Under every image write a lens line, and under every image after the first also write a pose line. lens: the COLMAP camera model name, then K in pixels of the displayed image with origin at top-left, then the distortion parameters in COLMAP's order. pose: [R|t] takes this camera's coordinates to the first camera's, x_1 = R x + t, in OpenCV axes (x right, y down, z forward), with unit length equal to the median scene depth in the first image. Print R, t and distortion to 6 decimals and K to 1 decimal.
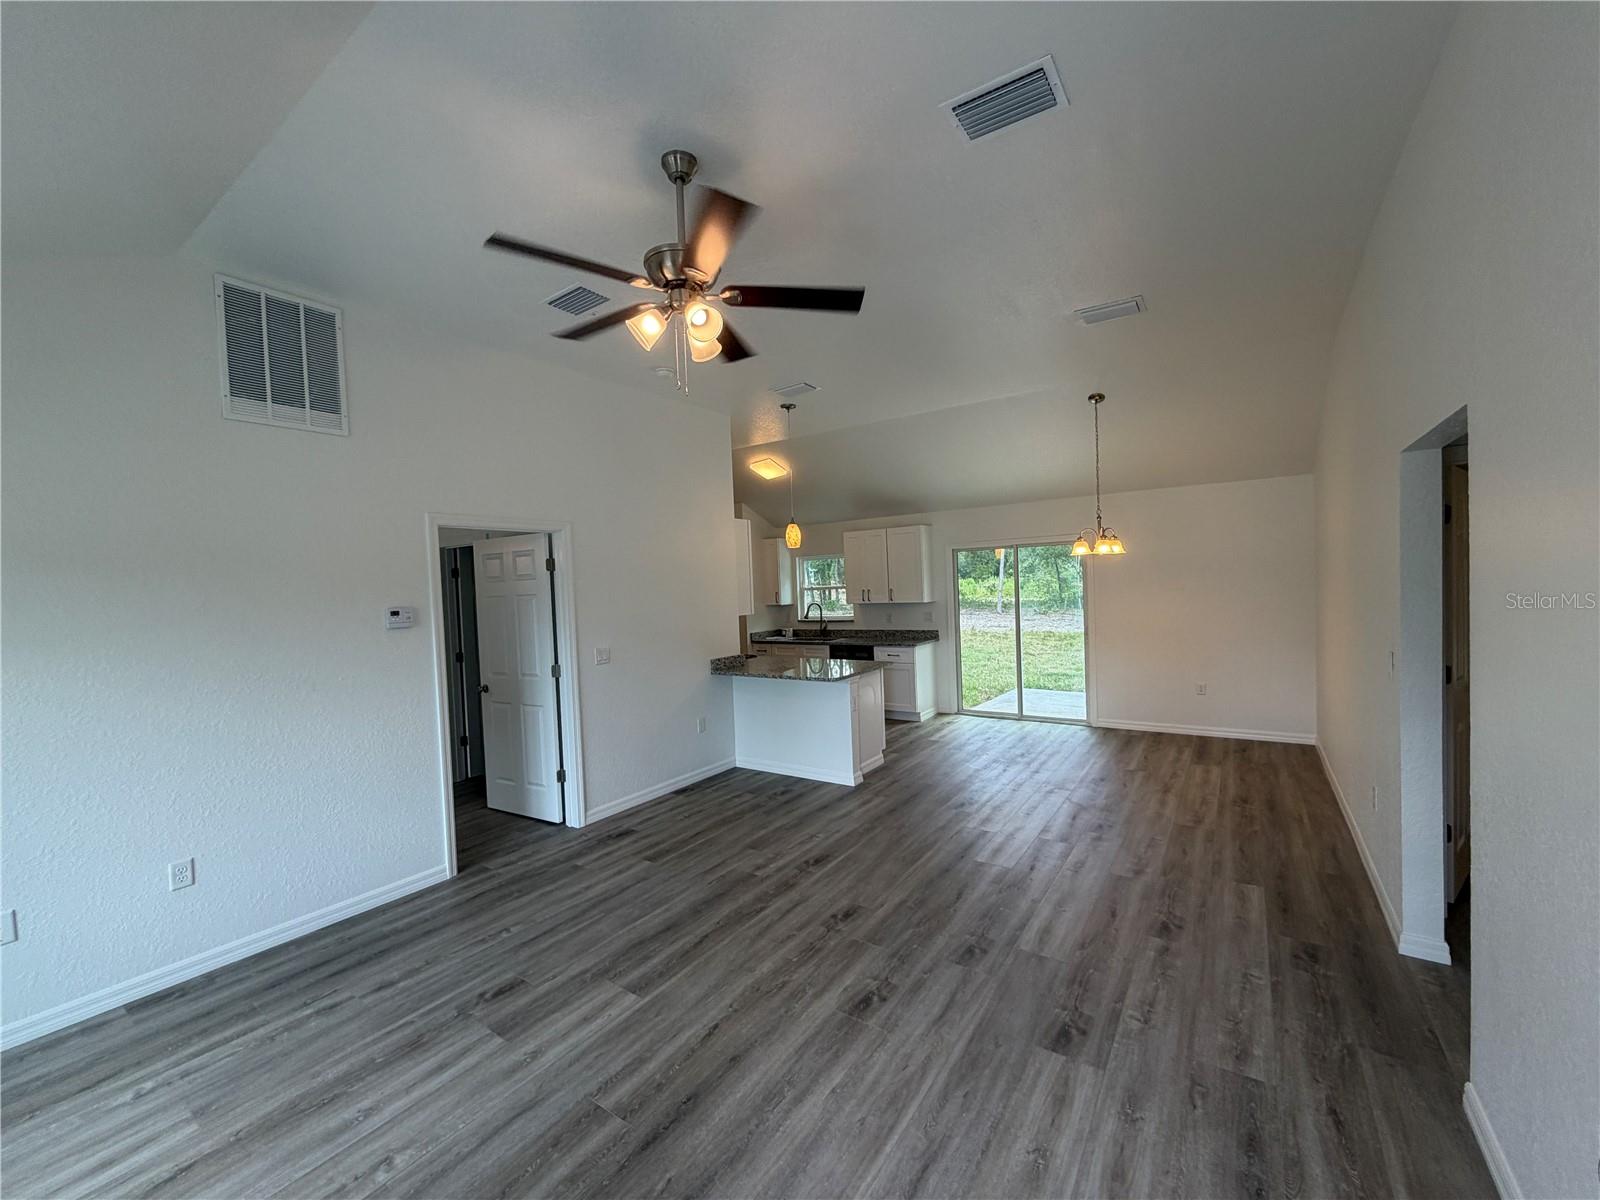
lens RADIAL K [[639.9, 0, 798.7], [0, 639.9, 601.0], [0, 0, 1]] dist [-0.000407, -0.000407]
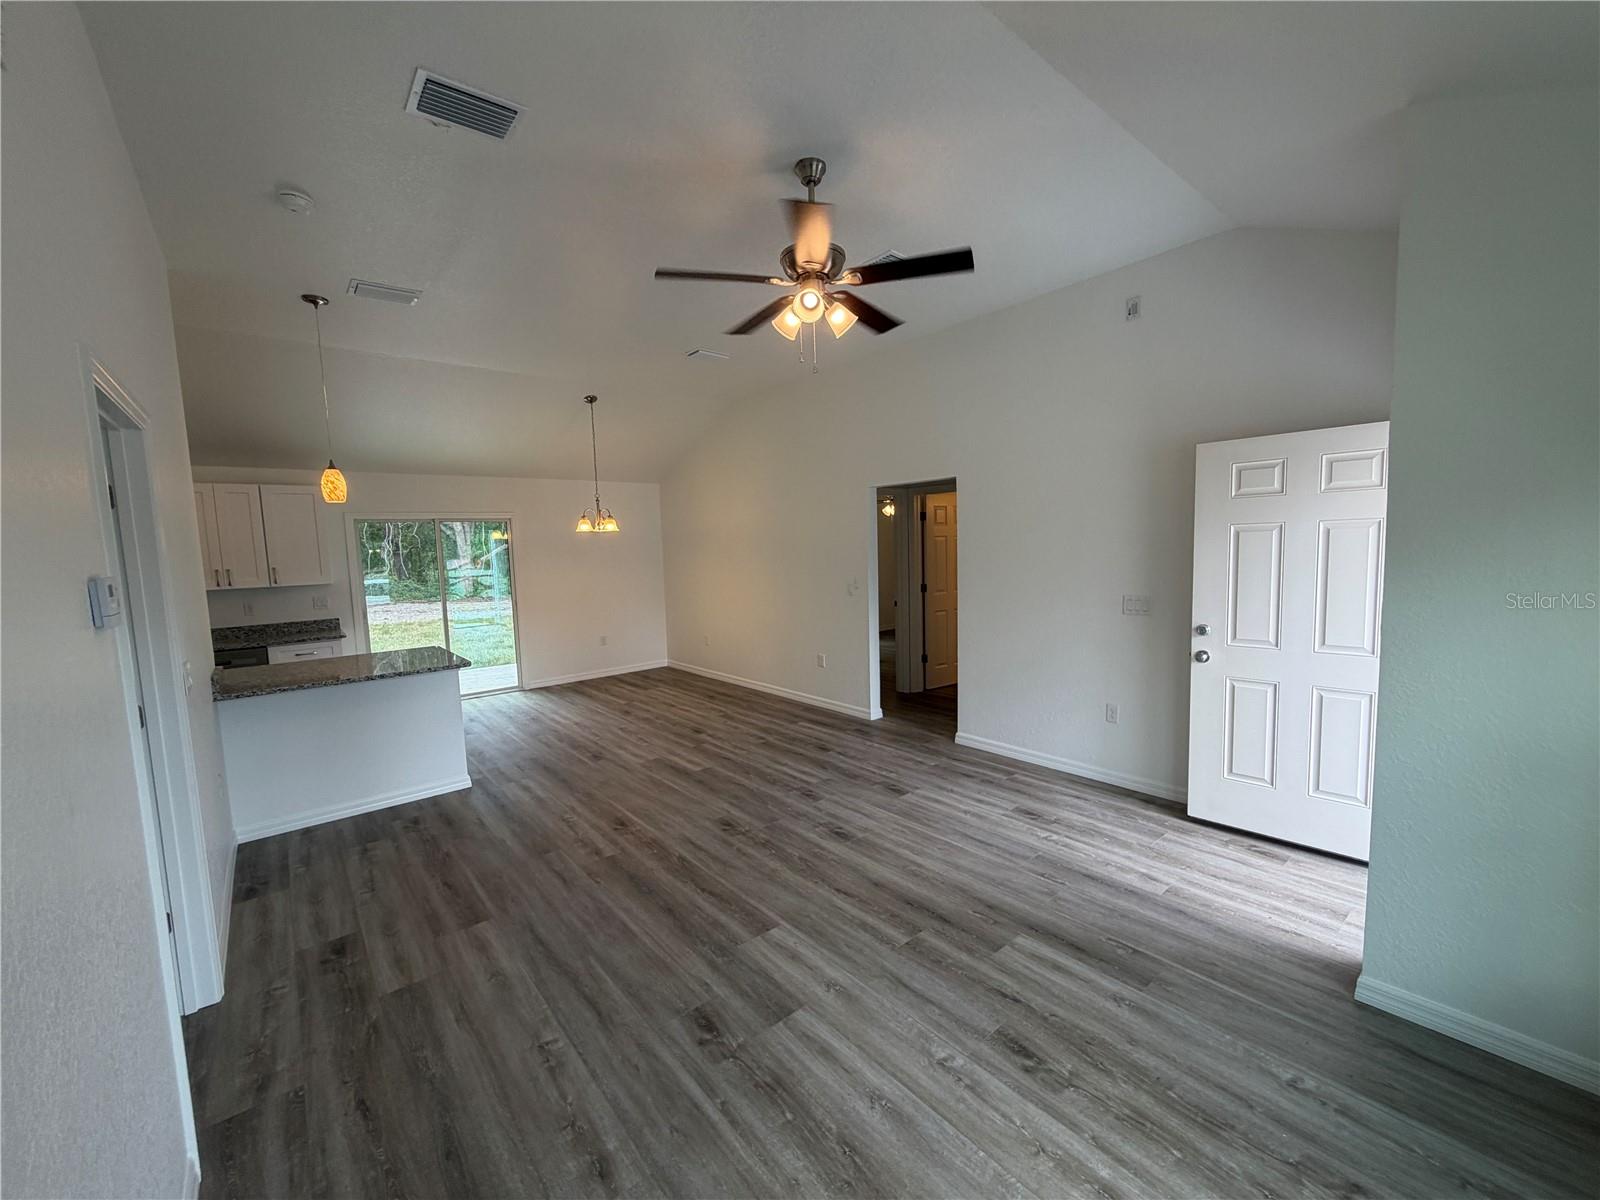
lens RADIAL K [[639.9, 0, 798.0], [0, 639.9, 600.3], [0, 0, 1]] dist [-0.000407, -0.000407]
pose [[0.265405, -0.056971, 0.962452, -0.941955], [0.045301, 0.997887, 0.046576, 0.027236], [-0.963072, 0.031238, 0.267425, 0.515005]]
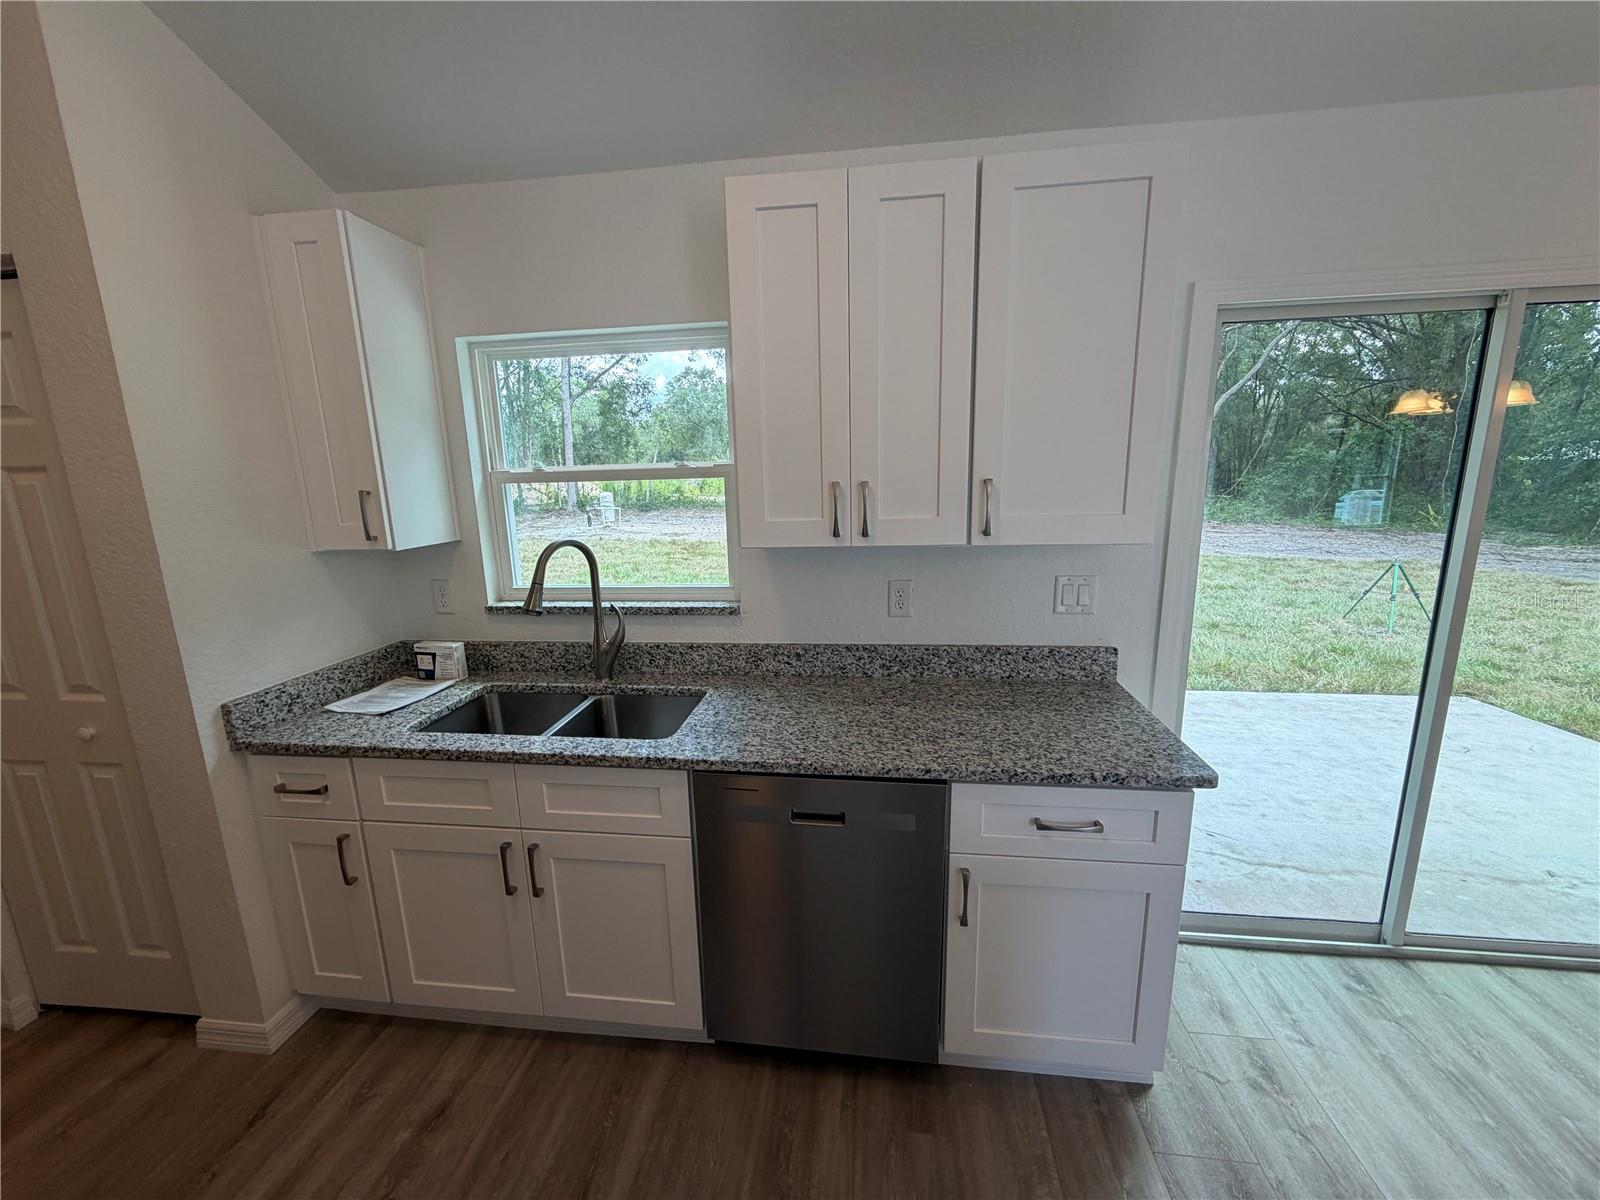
lens RADIAL K [[639.9, 0, 798.1], [0, 639.9, 603.4], [0, 0, 1]] dist [-0.000407, -0.000407]
pose [[0.880800, -0.073692, 0.467719, -0.026807], [-0.003524, 0.986767, 0.162109, -0.029085], [-0.473475, -0.144434, 0.868884, 1.946089]]
